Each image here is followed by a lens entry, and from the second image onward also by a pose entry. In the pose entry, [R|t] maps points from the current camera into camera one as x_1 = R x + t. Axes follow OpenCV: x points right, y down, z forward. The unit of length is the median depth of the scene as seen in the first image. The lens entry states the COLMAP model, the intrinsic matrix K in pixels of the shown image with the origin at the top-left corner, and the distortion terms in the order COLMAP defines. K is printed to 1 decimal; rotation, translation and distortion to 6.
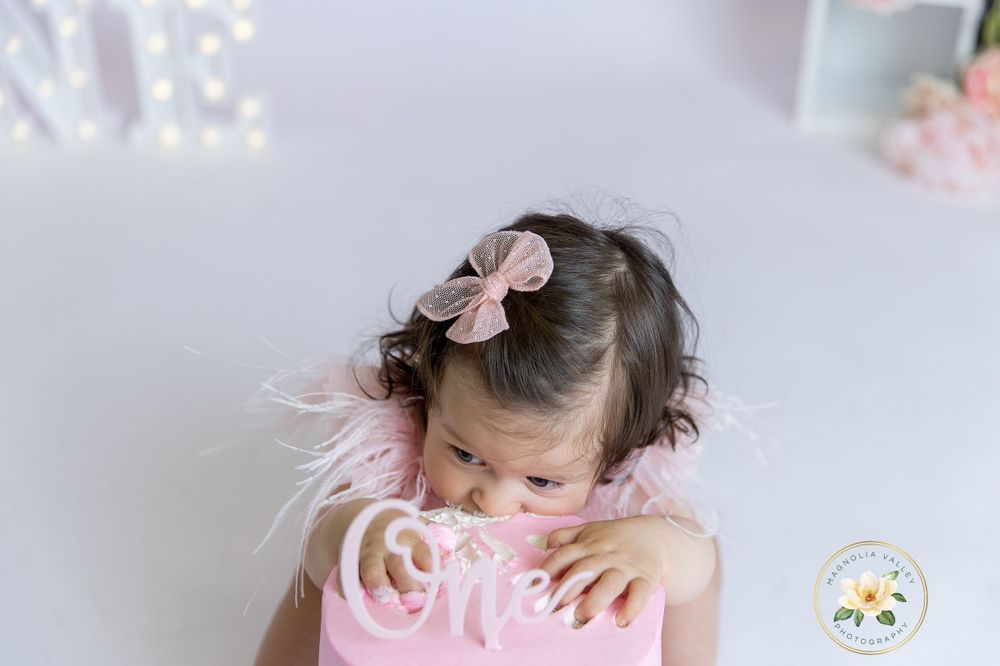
lens RADIAL K [[1387.0, 0, 500.0], [0, 1387.0, 333.0], [0, 0, 1]] dist [0.006345, -0.008957]
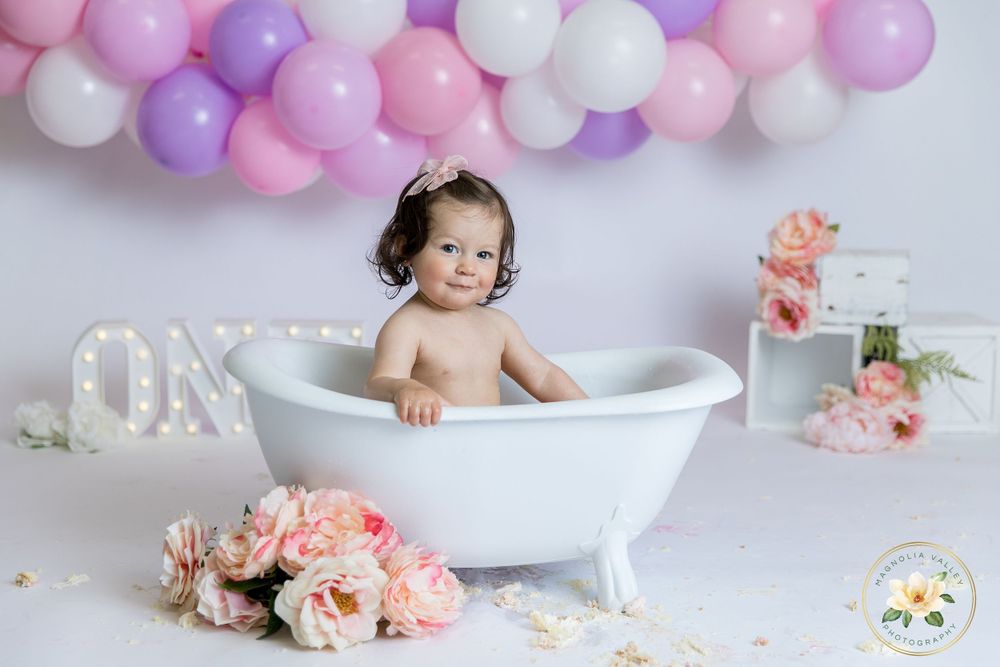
lens RADIAL K [[1528.7, 0, 504.1], [0, 1528.7, 317.6], [0, 0, 1]] dist [0.016227, -0.018102]
pose [[0.999826, -0.004020, -0.018202, -0.000433], [-0.003045, 0.928142, -0.372215, 0.344677], [0.018391, 0.372205, 0.927968, -0.500934]]
